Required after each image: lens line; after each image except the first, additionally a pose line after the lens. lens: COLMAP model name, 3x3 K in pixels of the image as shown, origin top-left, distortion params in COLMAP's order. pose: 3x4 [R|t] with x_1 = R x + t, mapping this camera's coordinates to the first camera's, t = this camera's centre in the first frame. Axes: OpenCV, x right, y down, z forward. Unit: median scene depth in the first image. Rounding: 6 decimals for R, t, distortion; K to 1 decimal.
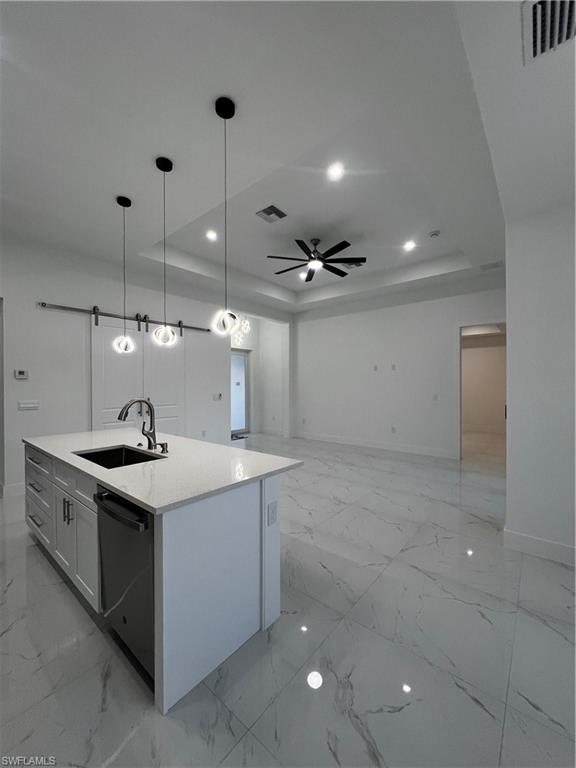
lens RADIAL K [[306.9, 0, 288.3], [0, 306.9, 385.3], [0, 0, 1]] dist [0.000811, 0.000077]
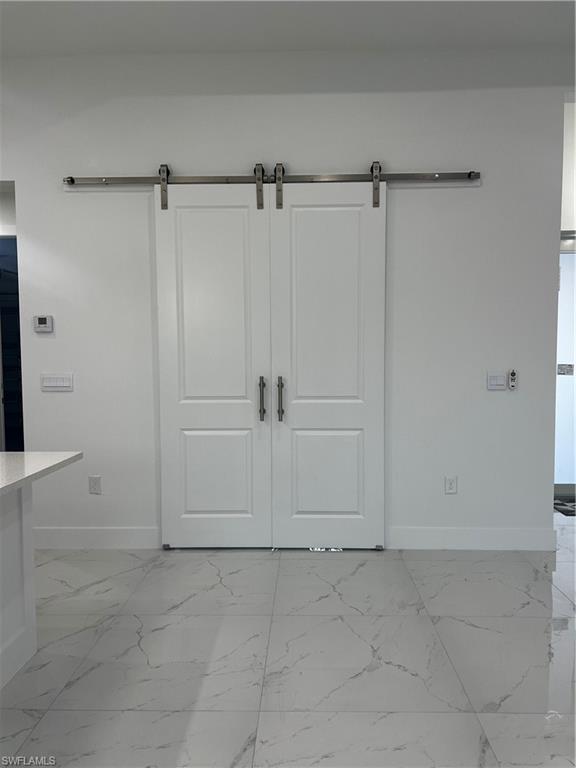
lens RADIAL K [[574.2, 0, 289.4], [0, 574.2, 387.0], [0, 0, 1]] dist [0.033422, -0.032042]
pose [[0.623560, 0.049607, -0.780200, 0.133831], [-0.001179, 0.998043, 0.062515, 0.007896], [0.781775, -0.038062, 0.622398, 0.554396]]
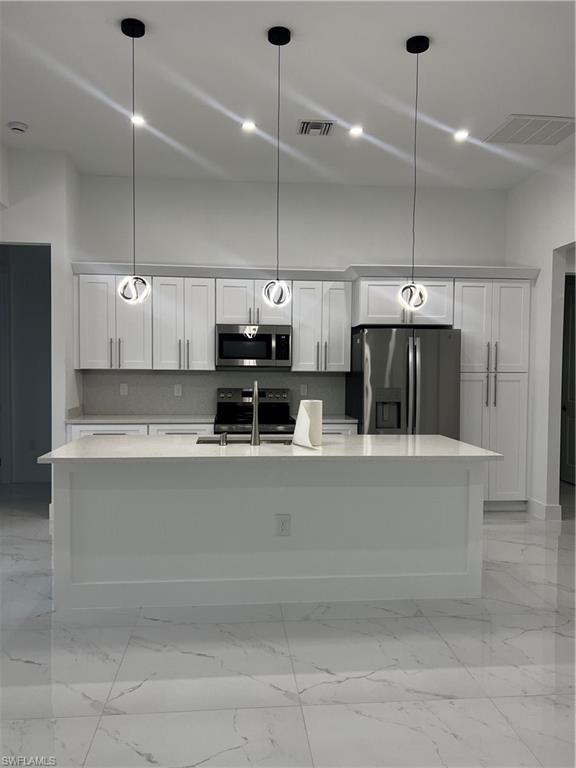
lens RADIAL K [[574.2, 0, 288.3], [0, 574.2, 387.3], [0, 0, 1]] dist [0.033422, -0.032042]
pose [[-0.706067, 0.023175, -0.707766, 0.267508], [0.001752, 0.999518, 0.030980, 0.000675], [0.708143, 0.020634, -0.705767, 1.081965]]
